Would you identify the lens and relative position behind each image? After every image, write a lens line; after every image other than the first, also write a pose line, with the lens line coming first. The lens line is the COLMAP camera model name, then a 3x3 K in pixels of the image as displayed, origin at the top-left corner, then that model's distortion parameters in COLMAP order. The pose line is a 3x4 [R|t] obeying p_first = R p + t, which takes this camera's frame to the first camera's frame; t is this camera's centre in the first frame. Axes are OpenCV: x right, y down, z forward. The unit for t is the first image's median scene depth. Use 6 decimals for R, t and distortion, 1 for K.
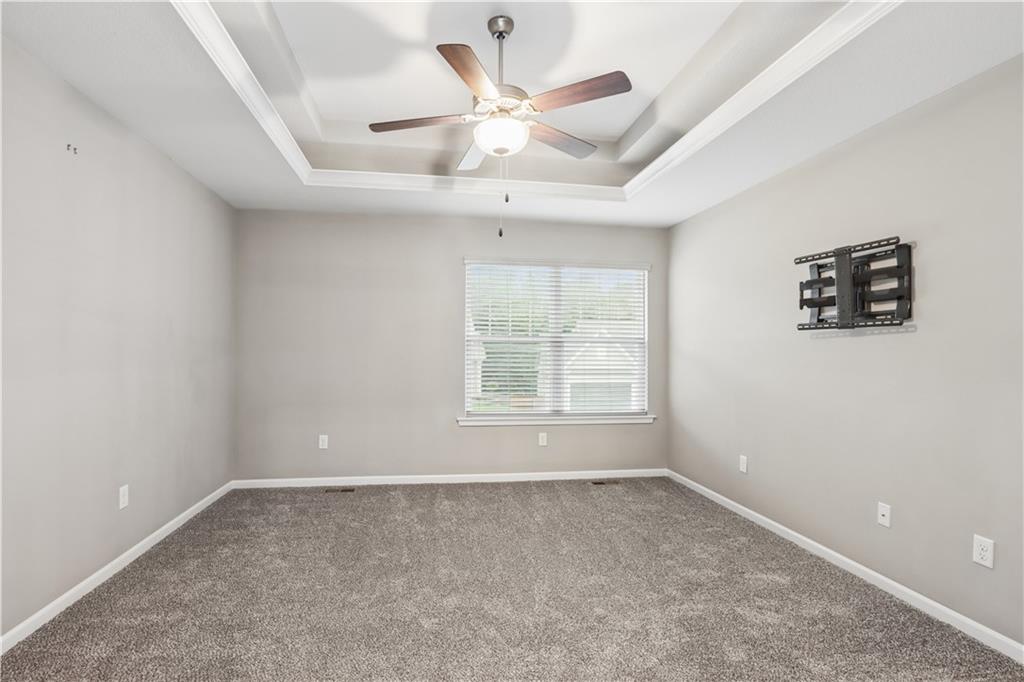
lens RADIAL K [[514.6, 0, 512.0], [0, 514.6, 341.0], [0, 0, 1]] dist [0.000993, 0.000179]
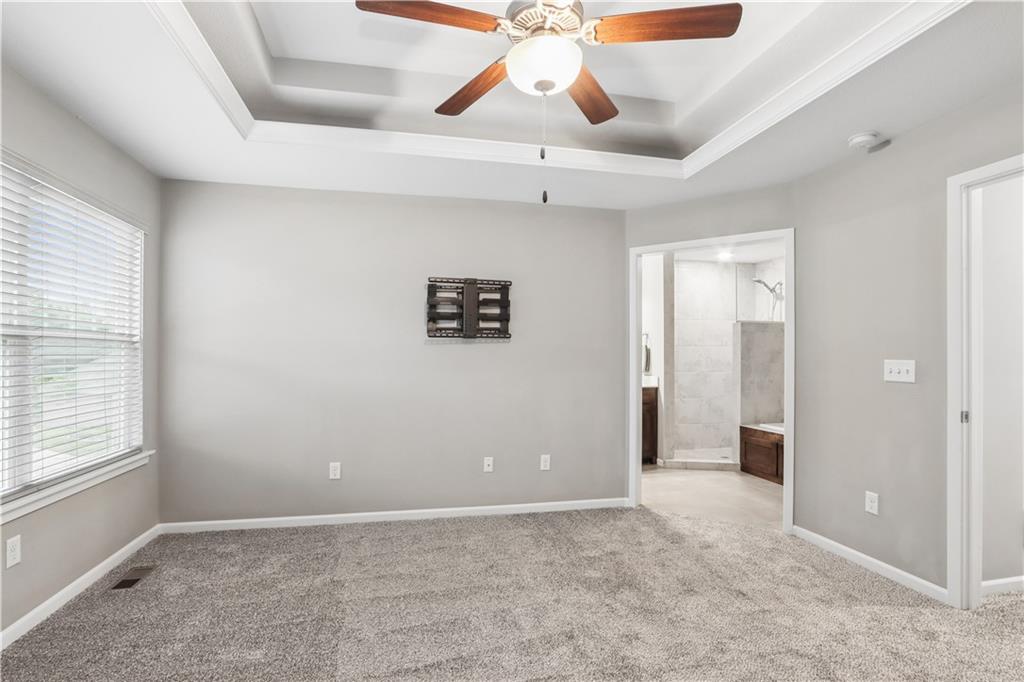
lens RADIAL K [[478.4, 0, 508.6], [0, 478.4, 348.1], [0, 0, 1]] dist [-0.019411, -0.000101]
pose [[-0.054524, 0.006699, 0.998490, -0.640264], [-0.019711, 0.999775, -0.007784, 0.009947], [-0.998318, -0.020106, -0.054380, 0.993281]]
